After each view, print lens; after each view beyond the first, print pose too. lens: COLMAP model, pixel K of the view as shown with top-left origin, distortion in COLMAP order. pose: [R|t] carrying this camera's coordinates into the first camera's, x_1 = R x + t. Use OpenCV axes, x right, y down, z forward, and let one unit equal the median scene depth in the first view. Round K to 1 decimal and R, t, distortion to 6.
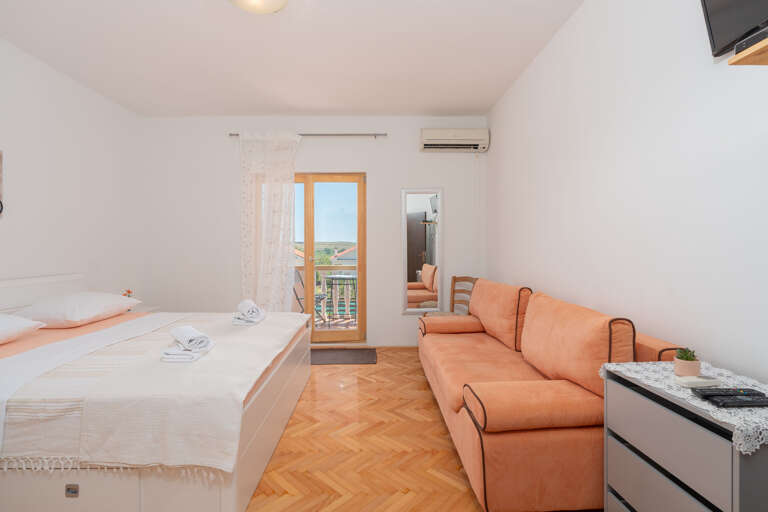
lens RADIAL K [[338.8, 0, 384.0], [0, 338.8, 256.0], [0, 0, 1]] dist [-0.000213, -0.000001]
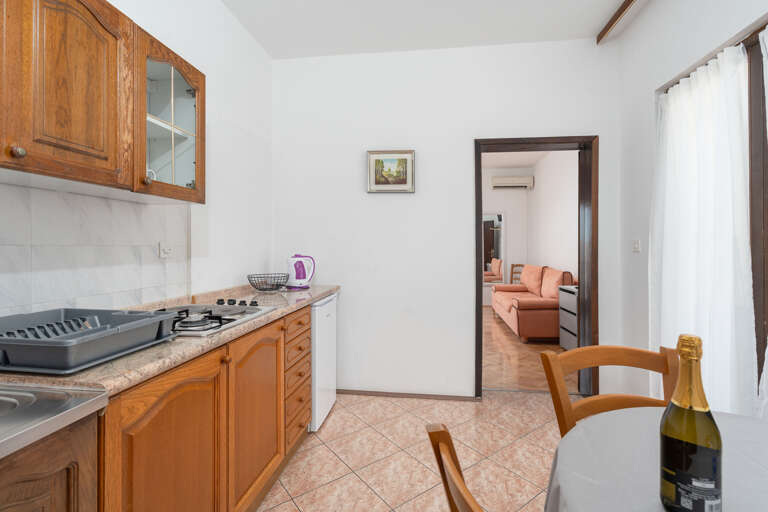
lens RADIAL K [[362.3, 0, 384.3], [0, 362.3, 247.3], [0, 0, 1]] dist [-0.001304, -0.000180]
pose [[0.987121, -0.002532, -0.159956, -0.138831], [-0.000931, 0.999767, -0.021572, 0.016579], [0.159973, 0.021443, 0.986888, -0.909851]]
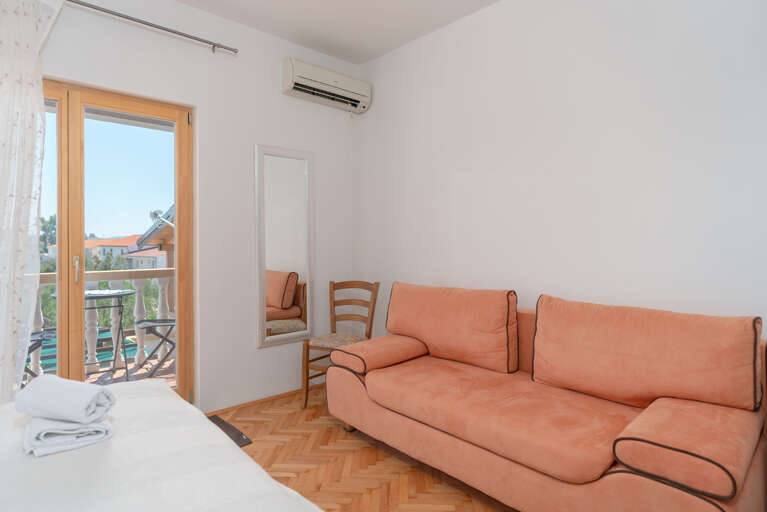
lens RADIAL K [[421.2, 0, 383.7], [0, 421.2, 245.0], [0, 0, 1]] dist [-0.005601, -0.001146]
pose [[0.764910, 0.000365, 0.644137, -0.274754], [0.011909, 0.999821, -0.014708, -0.001282], [-0.644027, 0.018921, 0.764769, 0.270952]]
